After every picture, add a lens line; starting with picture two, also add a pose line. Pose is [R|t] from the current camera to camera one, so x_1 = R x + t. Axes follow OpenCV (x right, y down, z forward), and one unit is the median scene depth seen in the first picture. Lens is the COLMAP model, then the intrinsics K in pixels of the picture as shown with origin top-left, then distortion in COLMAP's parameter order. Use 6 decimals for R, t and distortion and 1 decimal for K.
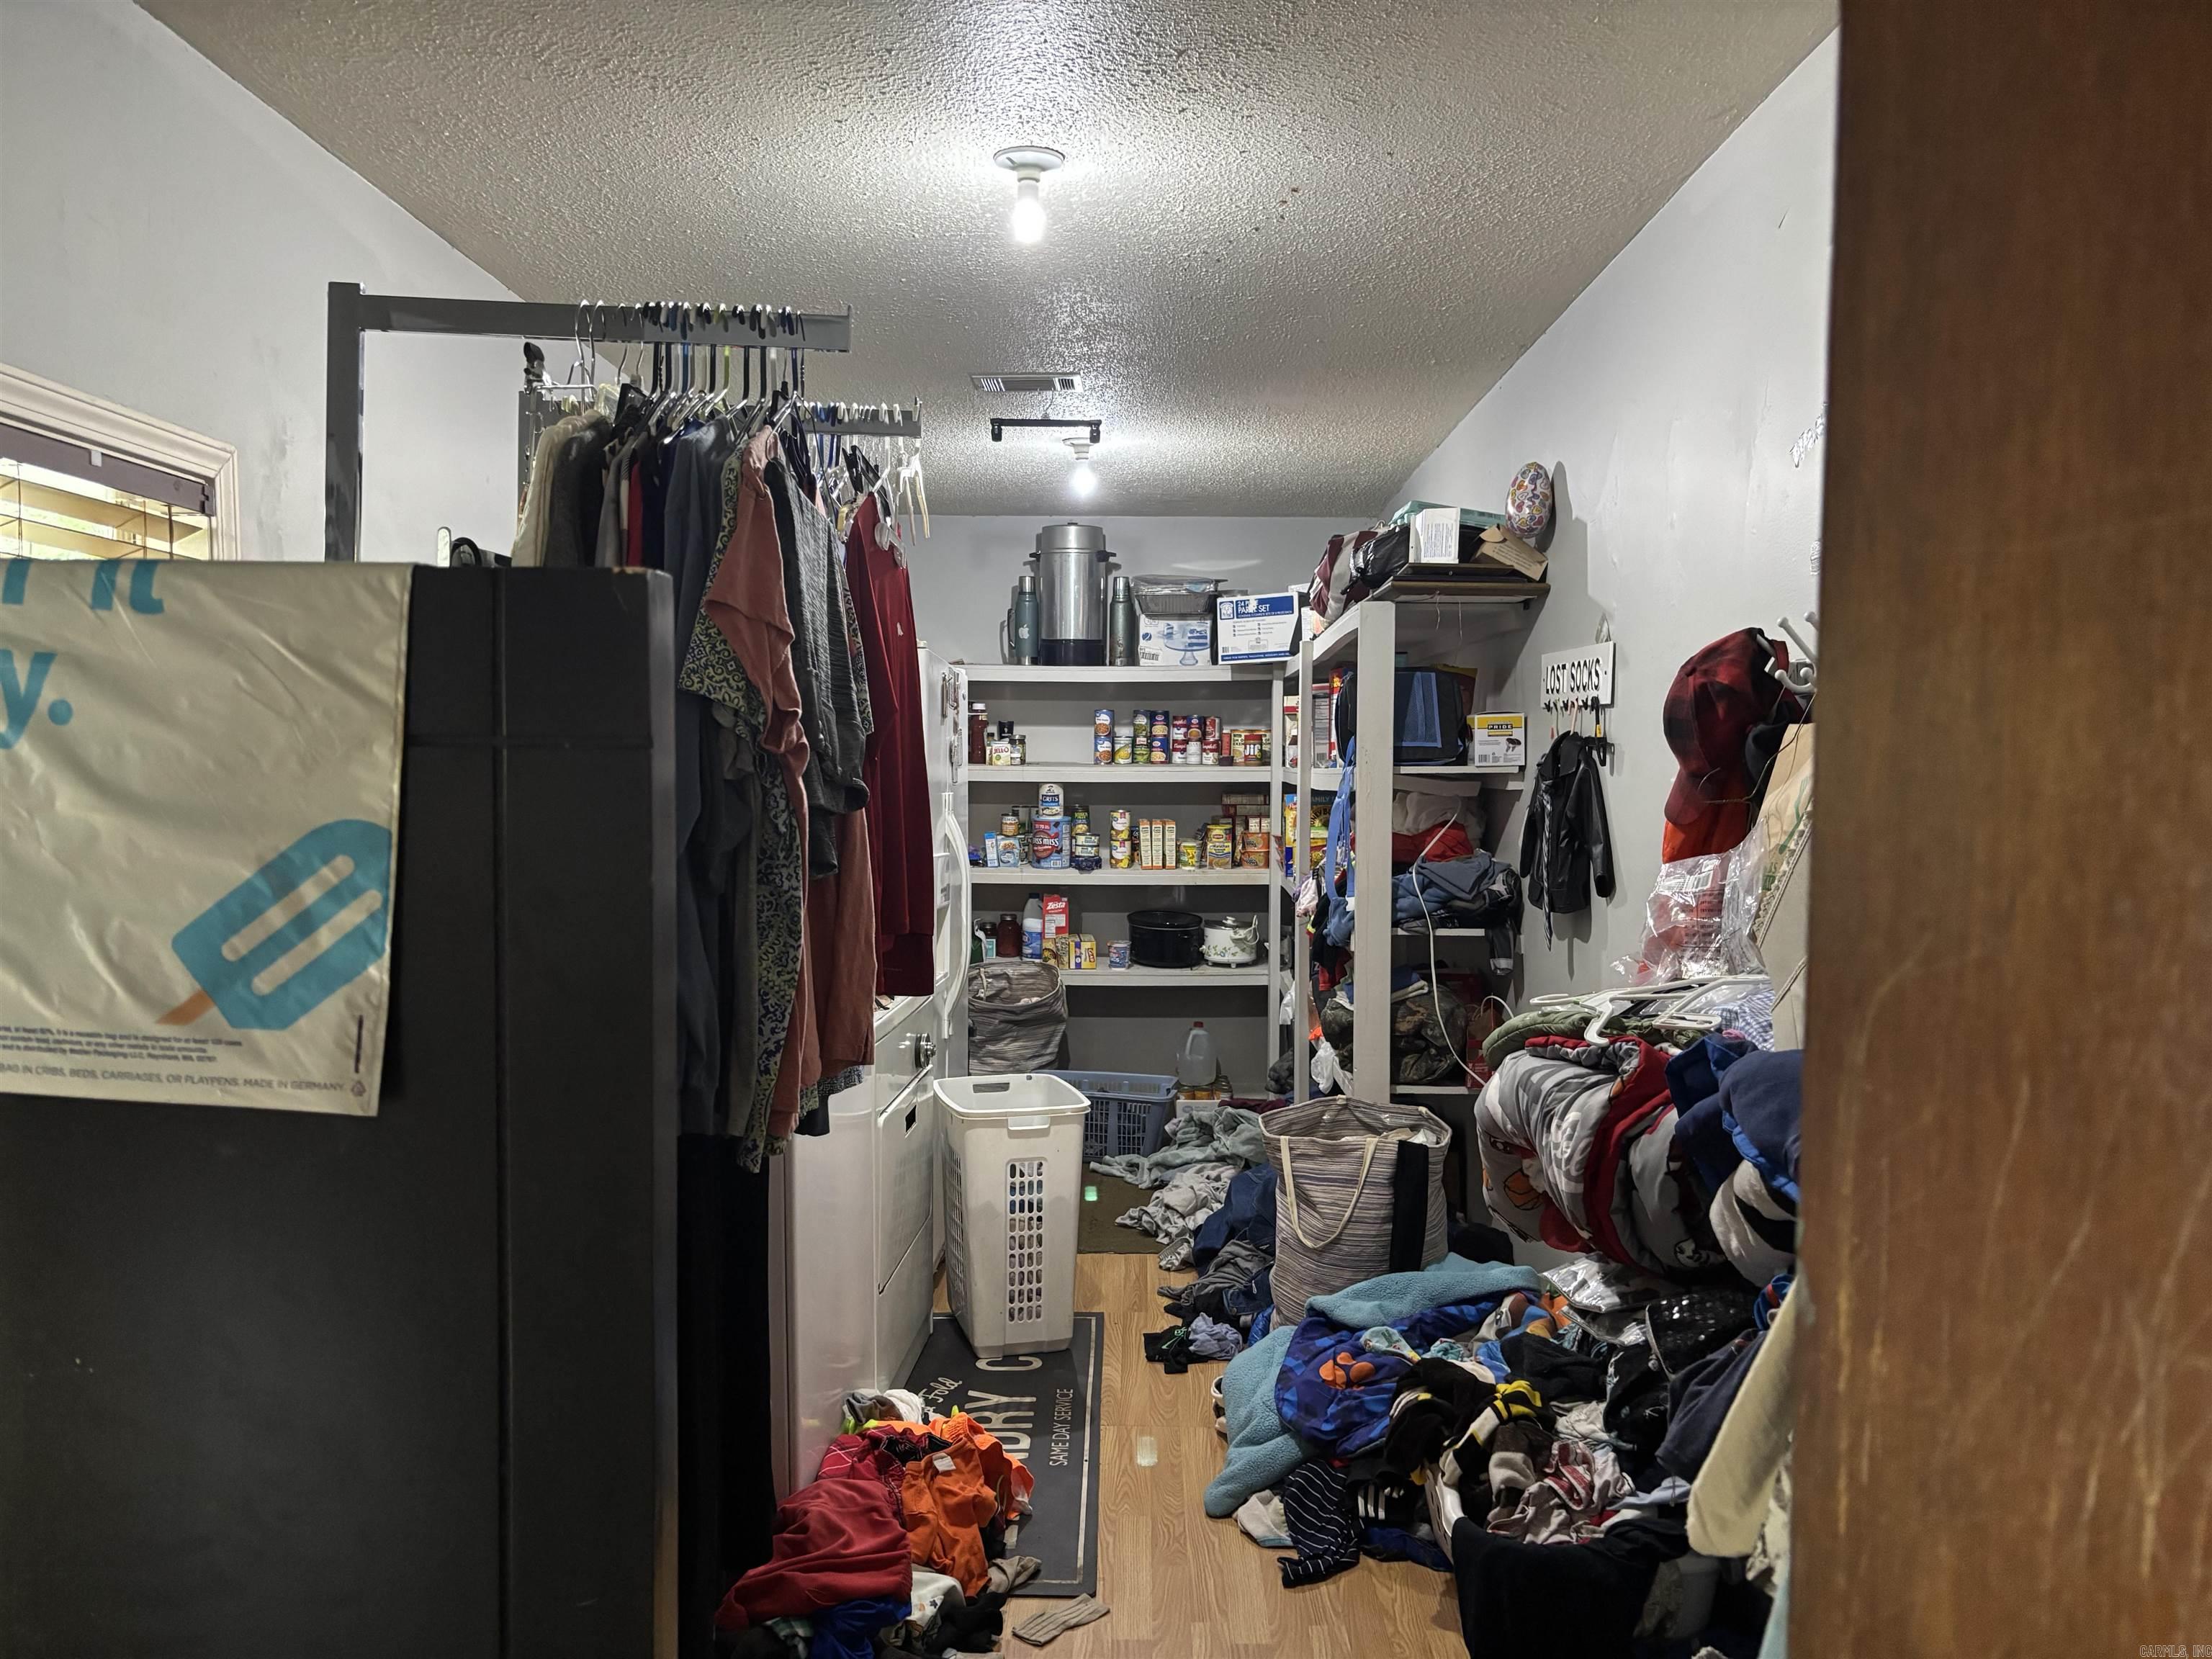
lens RADIAL K [[1718.9, 0, 1098.7], [0, 1718.9, 797.3], [0, 0, 1]] dist [0.062551, -0.090755]
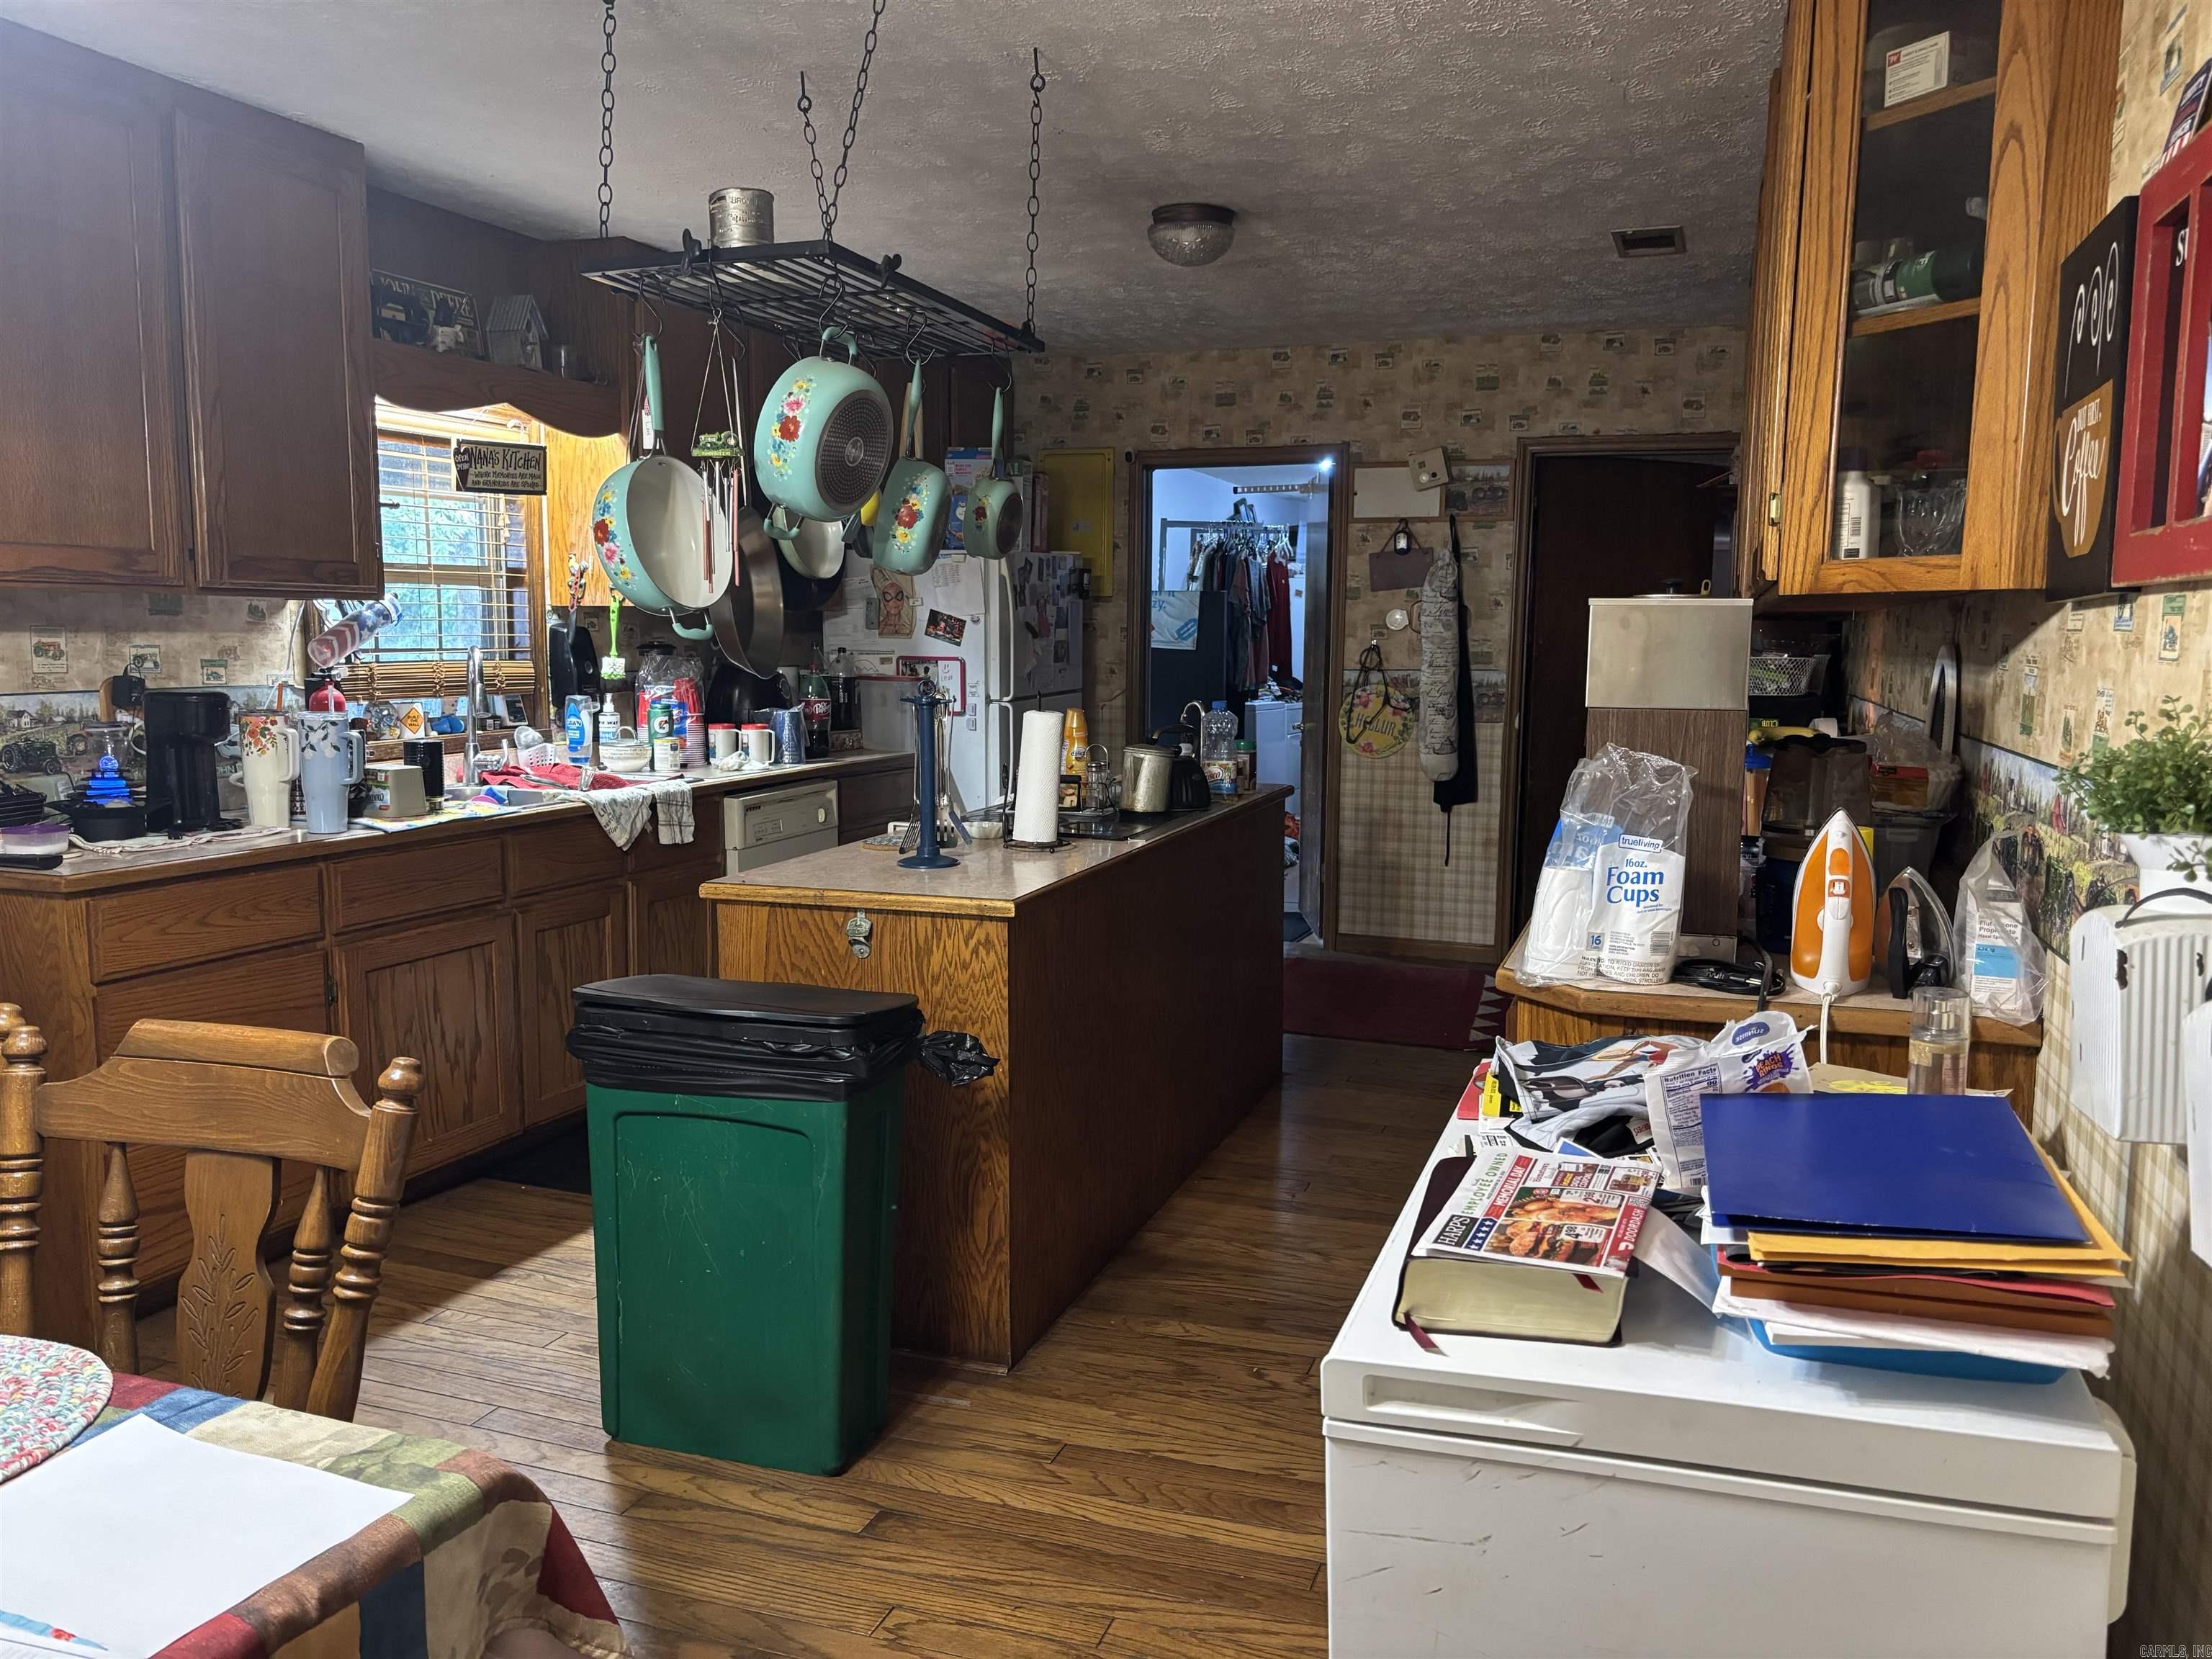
lens RADIAL K [[1718.9, 0, 1098.7], [0, 1718.9, 797.3], [0, 0, 1]] dist [0.062551, -0.090755]
pose [[0.952730, 0.031923, -0.302137, 1.019825], [-0.010827, 0.997400, 0.071242, 0.172198], [0.303626, -0.064603, 0.950599, -4.283260]]
